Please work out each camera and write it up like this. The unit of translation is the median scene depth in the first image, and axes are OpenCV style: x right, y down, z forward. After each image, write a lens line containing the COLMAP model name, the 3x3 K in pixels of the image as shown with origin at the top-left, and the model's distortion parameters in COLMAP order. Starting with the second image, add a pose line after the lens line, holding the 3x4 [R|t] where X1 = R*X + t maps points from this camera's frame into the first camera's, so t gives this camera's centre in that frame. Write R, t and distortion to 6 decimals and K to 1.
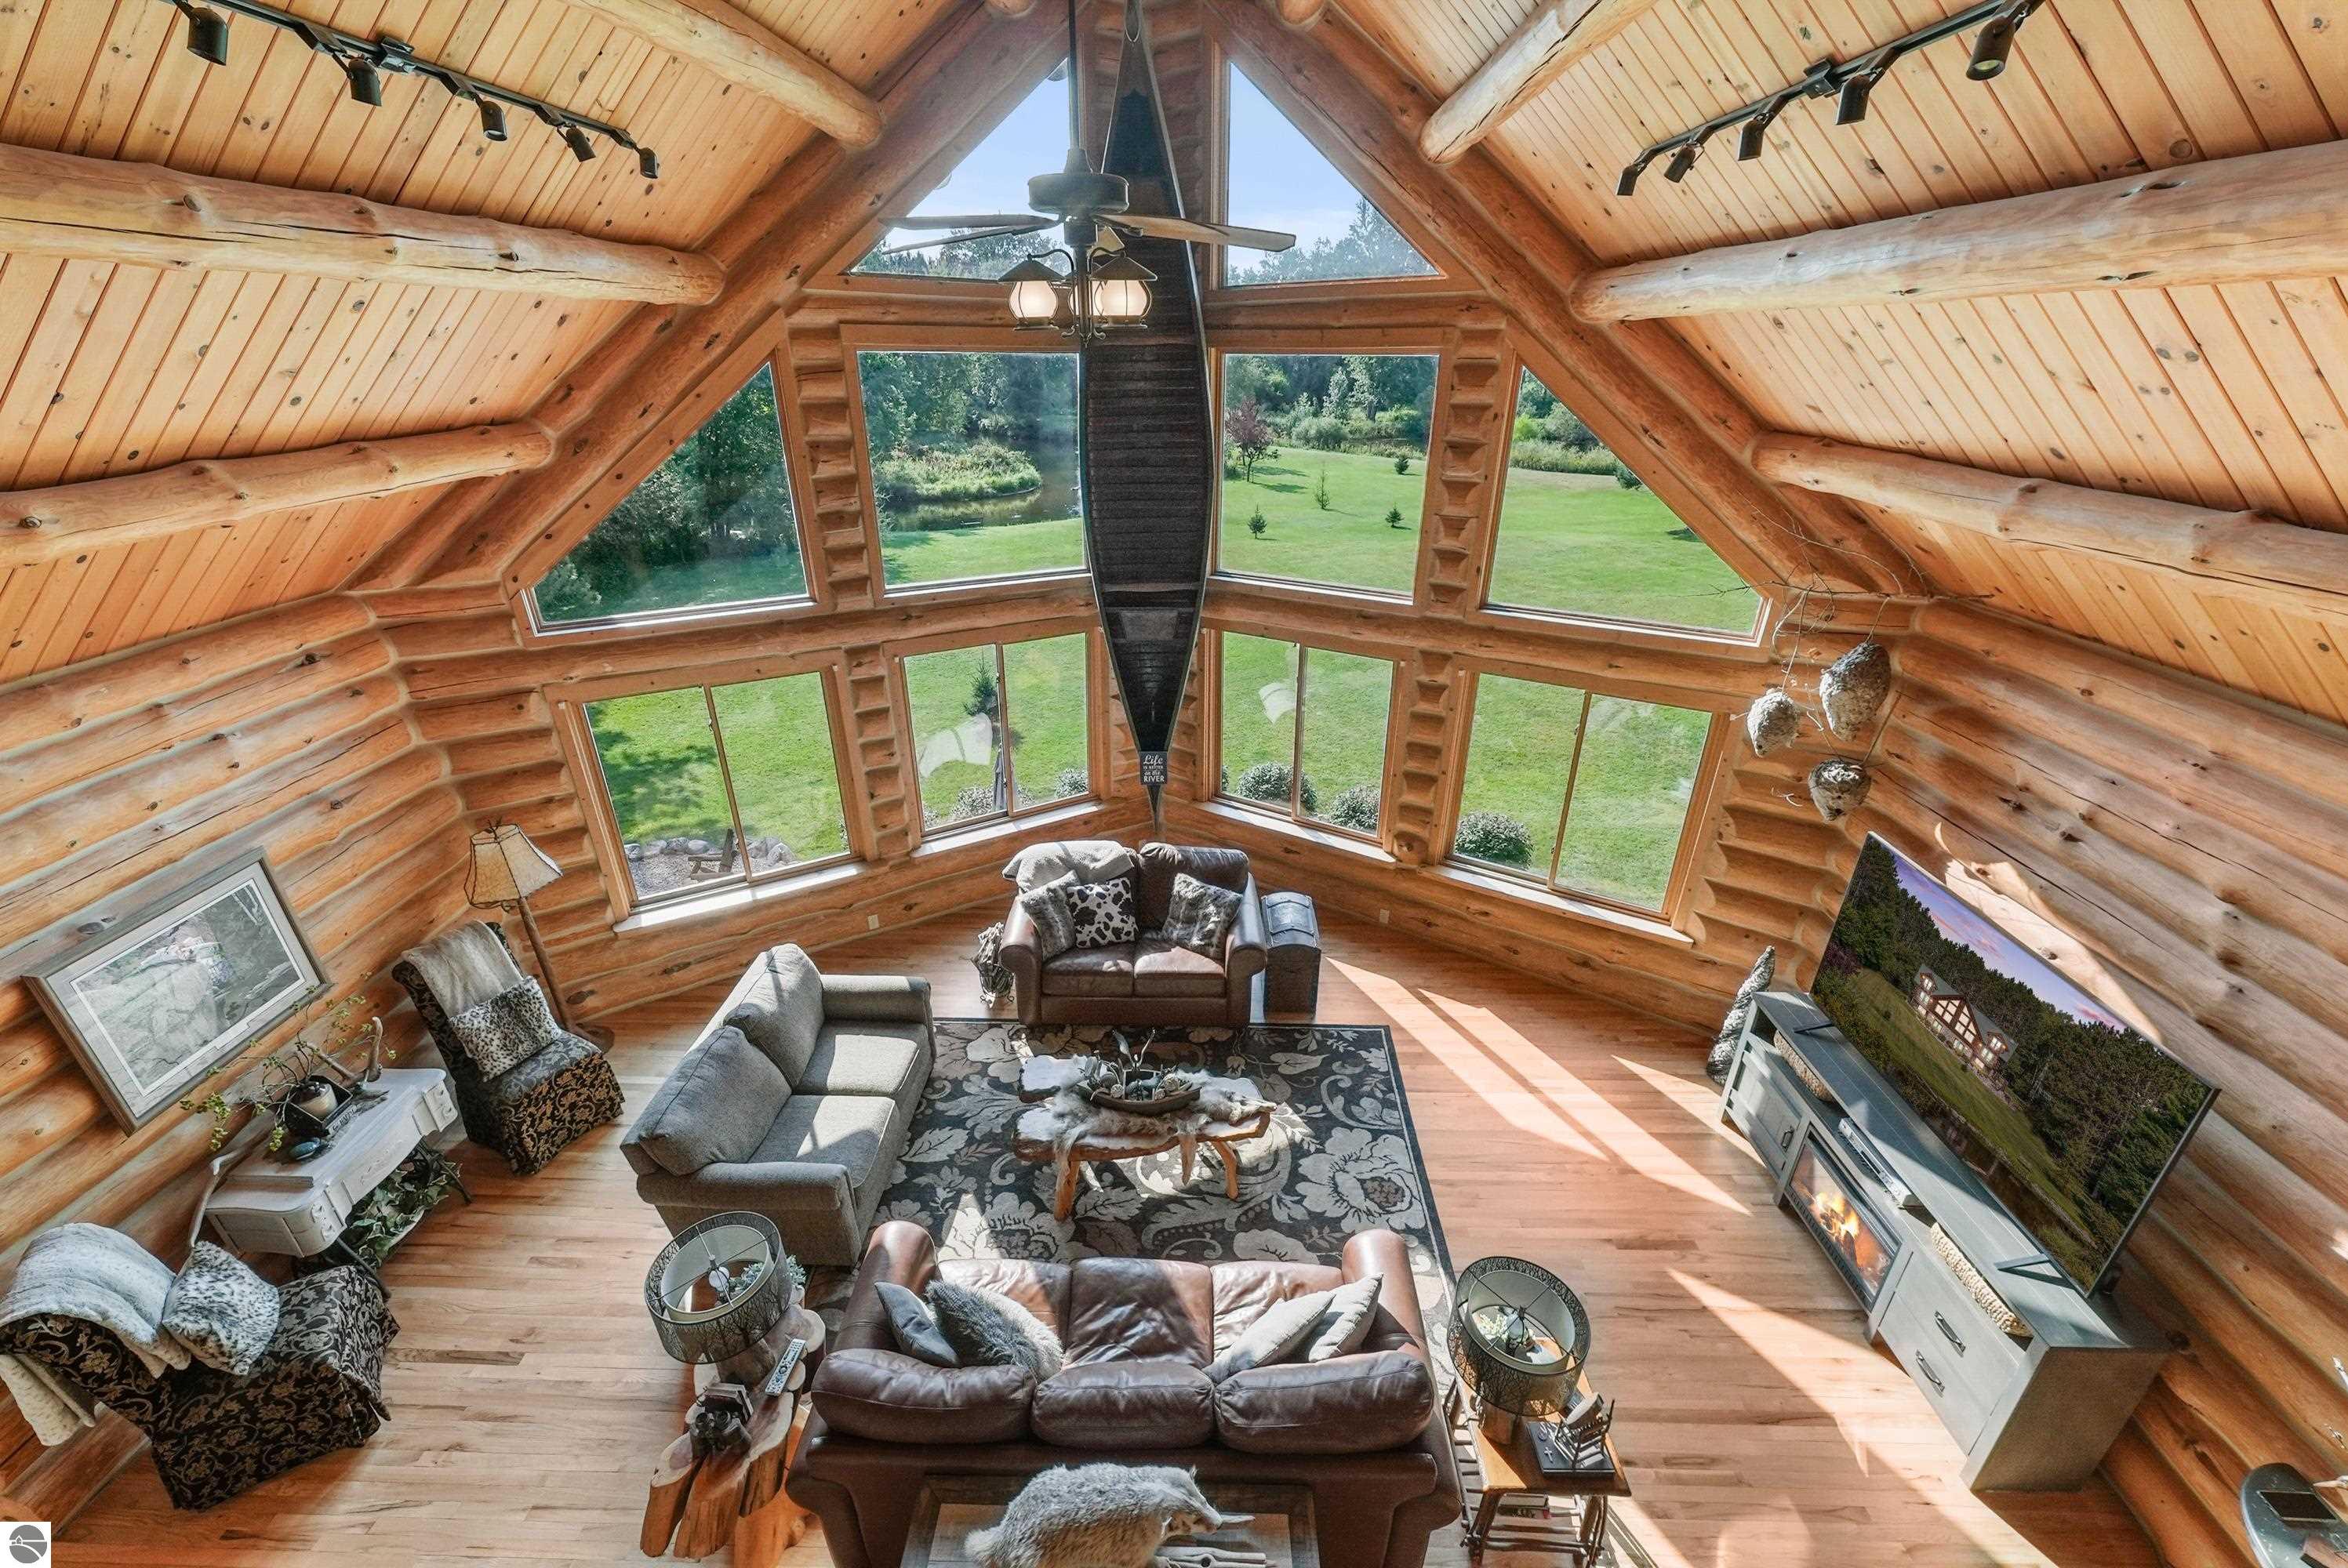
lens RADIAL K [[956.4, 0, 1178.1], [0, 956.4, 790.8], [0, 0, 1]] dist [0.003927, 0.000036]
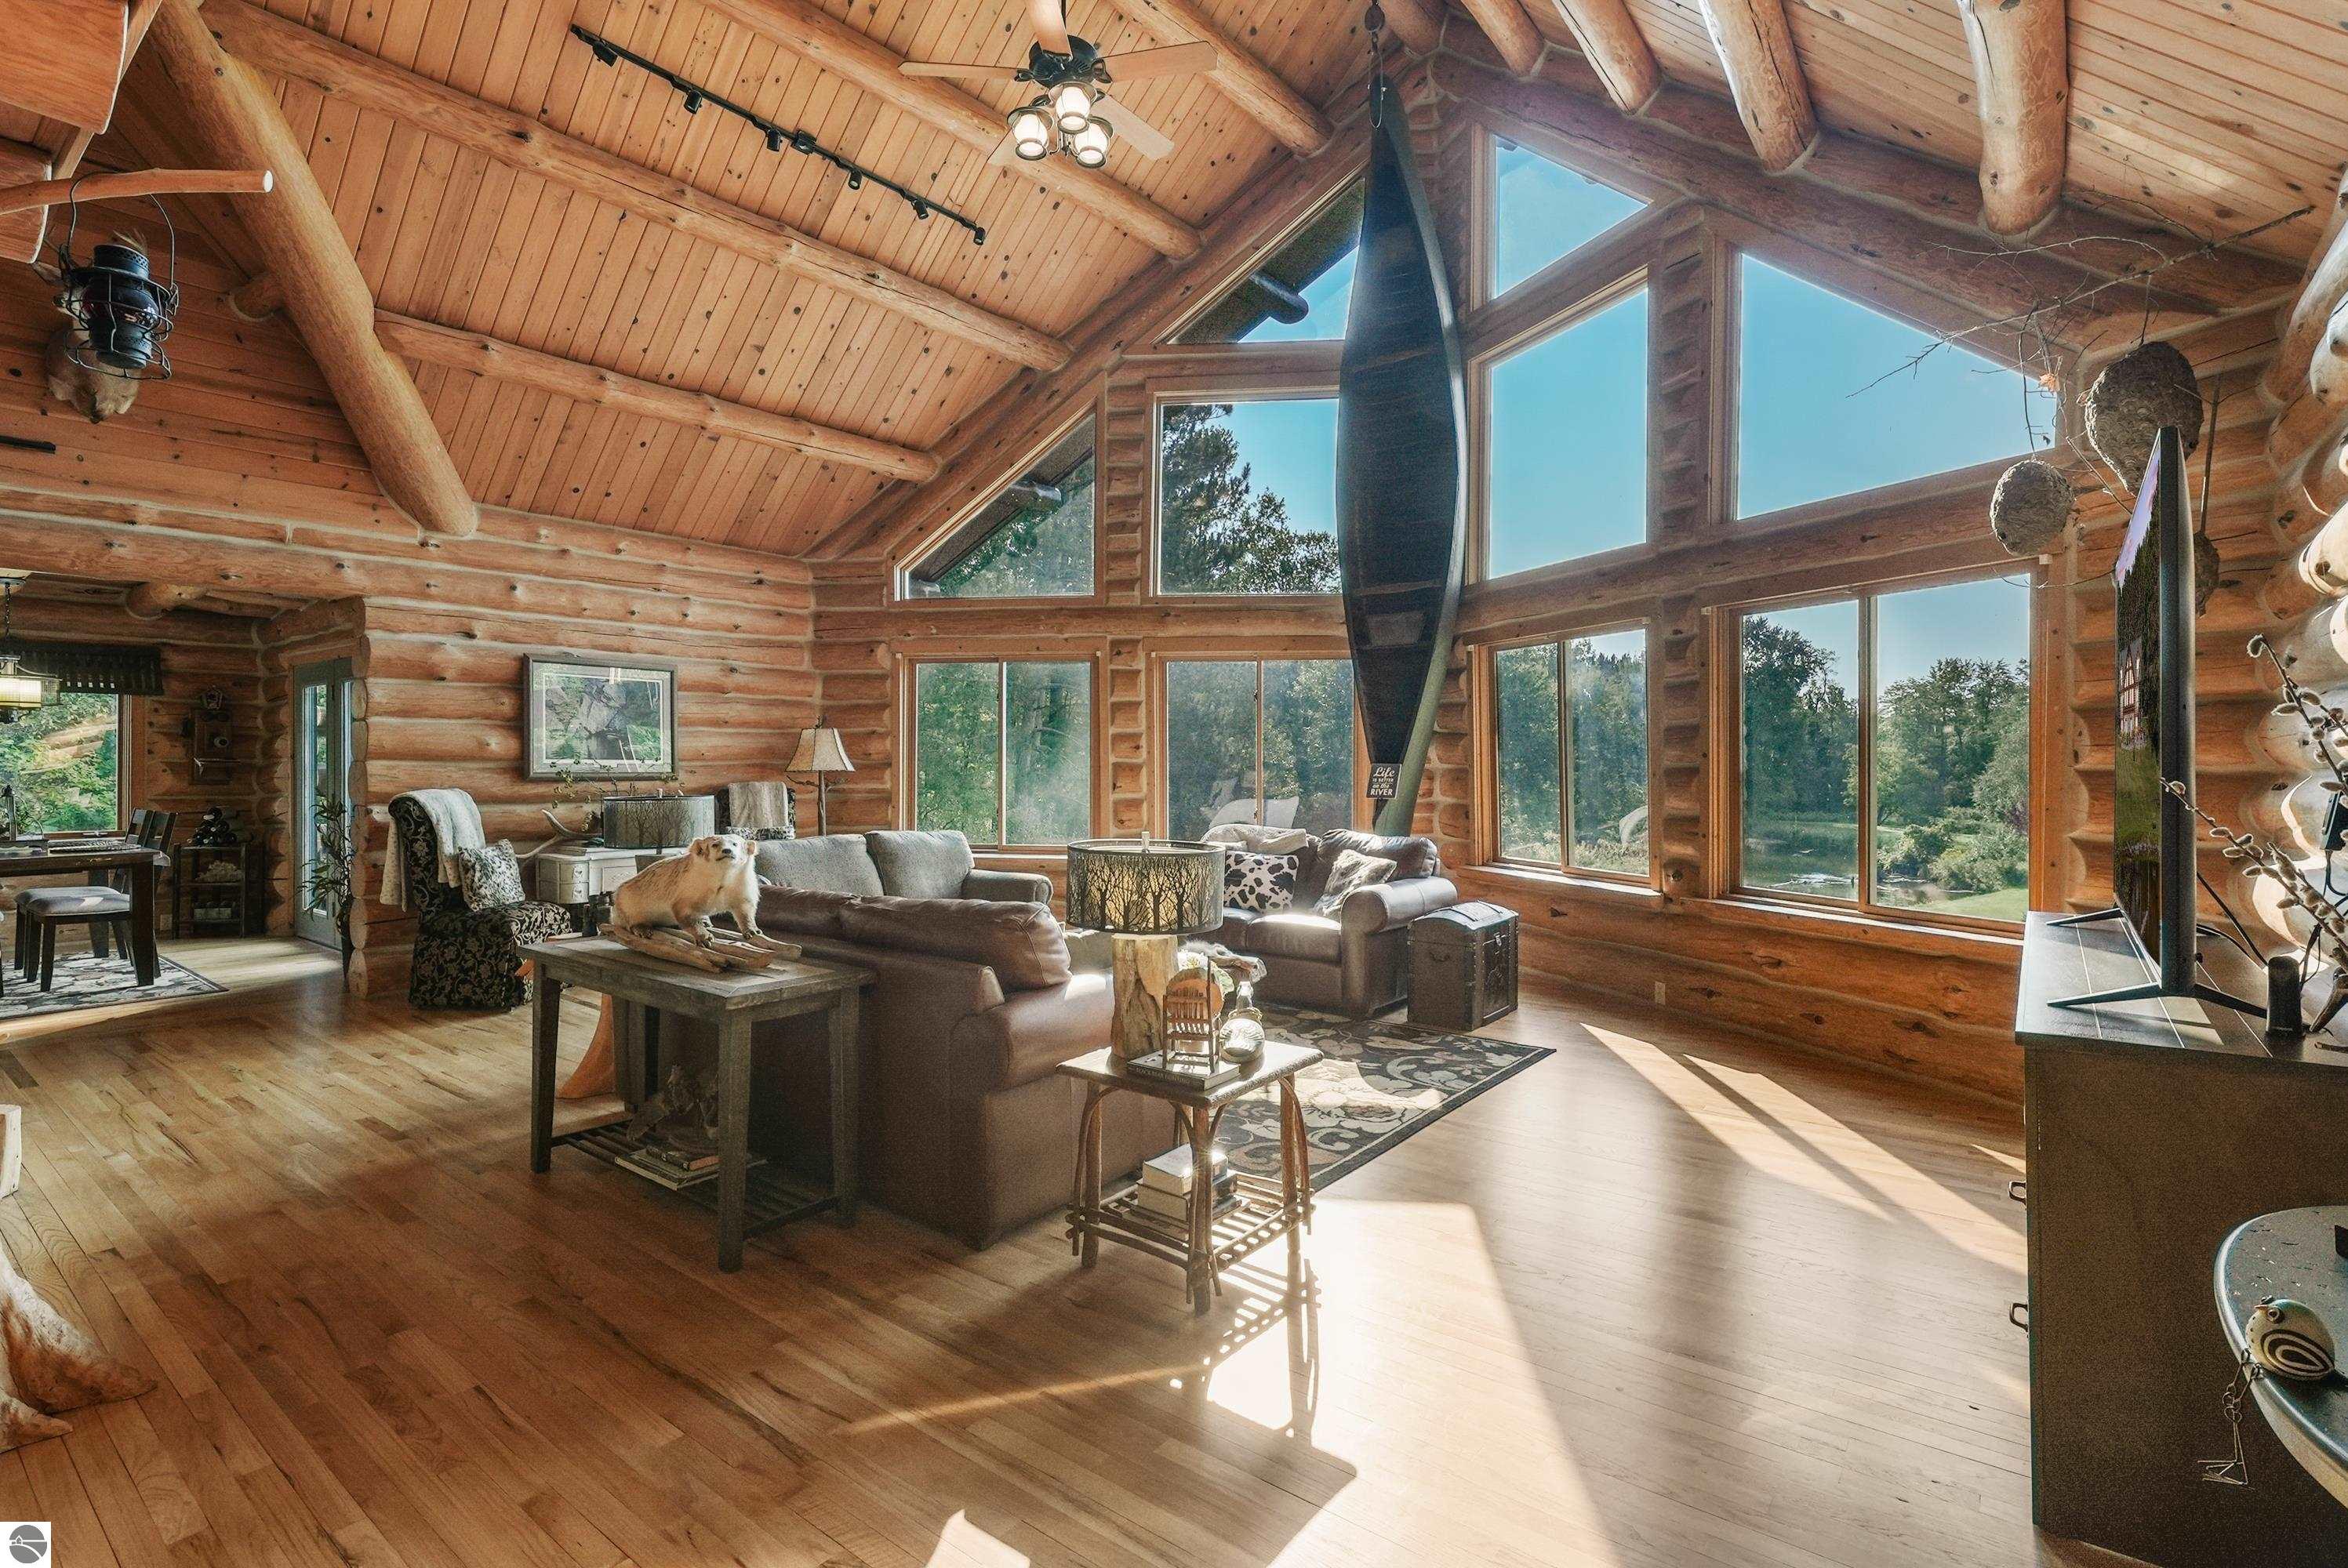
lens RADIAL K [[1126.7, 0, 1169.2], [0, 1126.7, 759.6], [0, 0, 1]] dist [0.010139, 0.000395]
pose [[0.799624, -0.004782, -0.600482, 0.575153], [-0.259928, 0.898680, -0.353286, 0.491386], [0.541331, 0.438578, 0.717363, 0.174487]]
